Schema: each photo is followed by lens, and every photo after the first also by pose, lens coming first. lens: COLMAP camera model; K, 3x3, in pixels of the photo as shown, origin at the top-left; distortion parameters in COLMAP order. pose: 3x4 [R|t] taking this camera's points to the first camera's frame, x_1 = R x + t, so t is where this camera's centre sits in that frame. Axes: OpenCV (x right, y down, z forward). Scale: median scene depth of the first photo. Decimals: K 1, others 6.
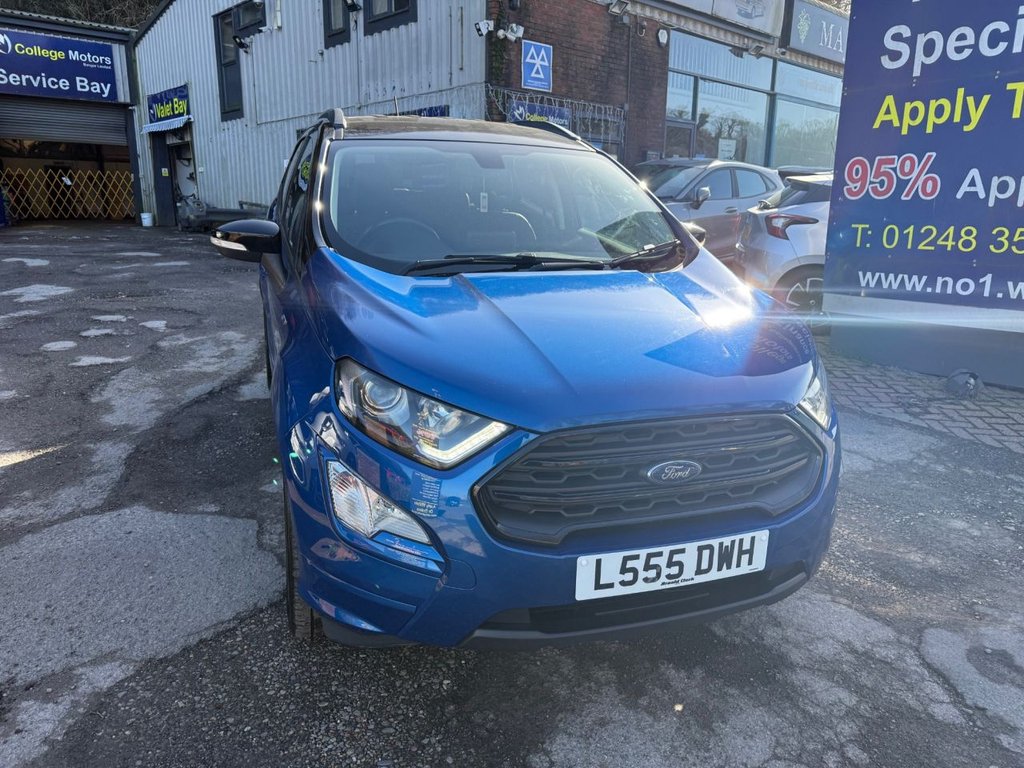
lens RADIAL K [[728.8, 0, 511.2], [0, 728.8, 385.1], [0, 0, 1]] dist [0.017770, -0.025001]
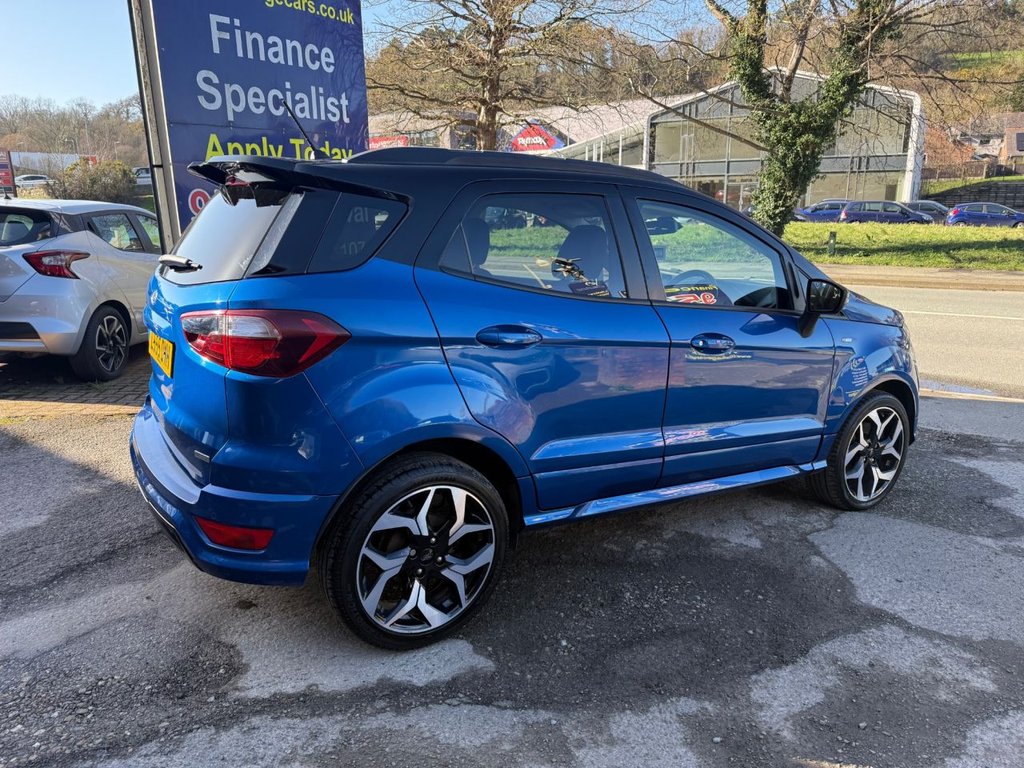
lens RADIAL K [[725.0, 0, 520.7], [0, 725.0, 379.5], [0, 0, 1]] dist [0.028961, -0.038941]
pose [[-0.237788, -0.245586, 0.939757, -0.713238], [0.237719, 0.923371, 0.301455, -0.281999], [-0.941778, 0.295081, -0.161186, 0.867378]]
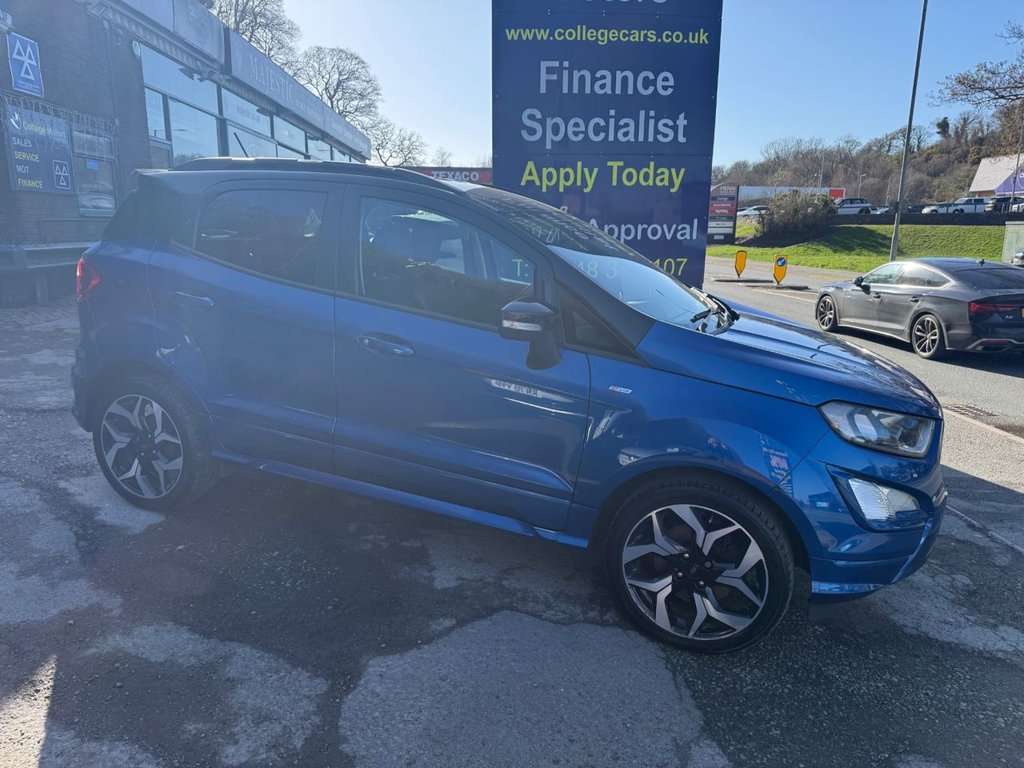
lens RADIAL K [[723.6, 0, 513.2], [0, 723.6, 389.3], [0, 0, 1]] dist [0.019369, -0.026467]
pose [[0.644127, -0.170206, 0.745741, -0.559436], [0.176963, 0.981639, 0.071197, -0.090872], [-0.744167, 0.086109, 0.662421, 0.195372]]
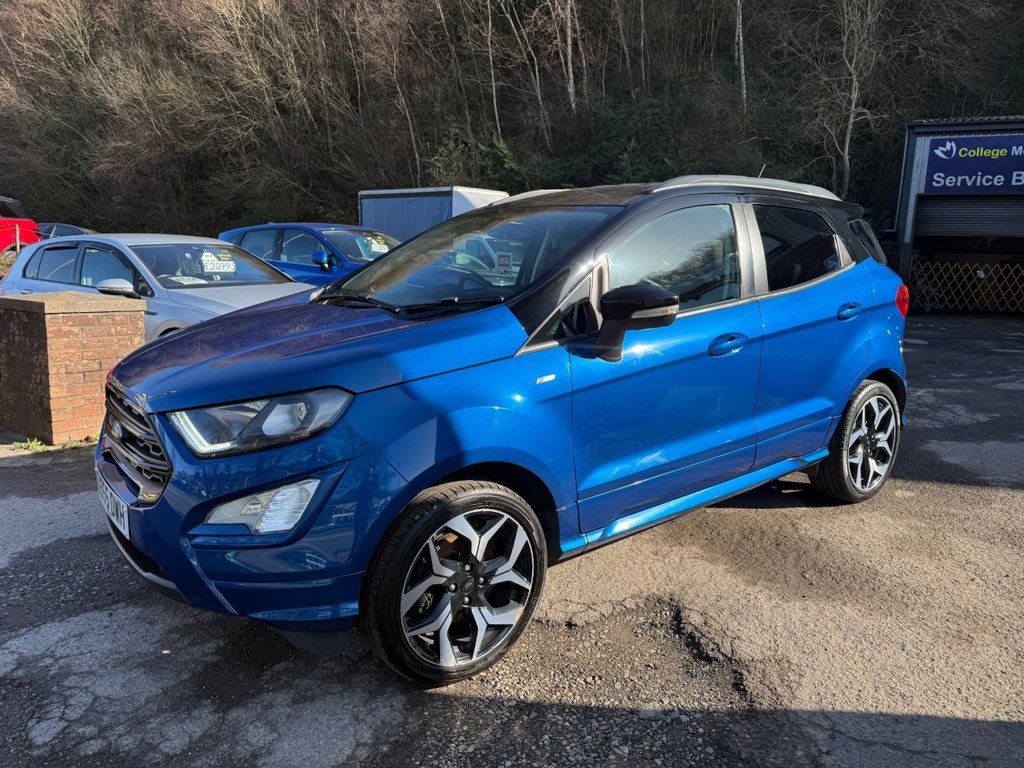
lens RADIAL K [[722.1, 0, 508.3], [0, 722.1, 384.8], [0, 0, 1]] dist [0.042891, -0.054273]
pose [[0.322412, 0.142276, -0.935846, 0.574684], [-0.261530, 0.963547, 0.056387, -0.078046], [0.909754, 0.226572, 0.347868, 0.388445]]
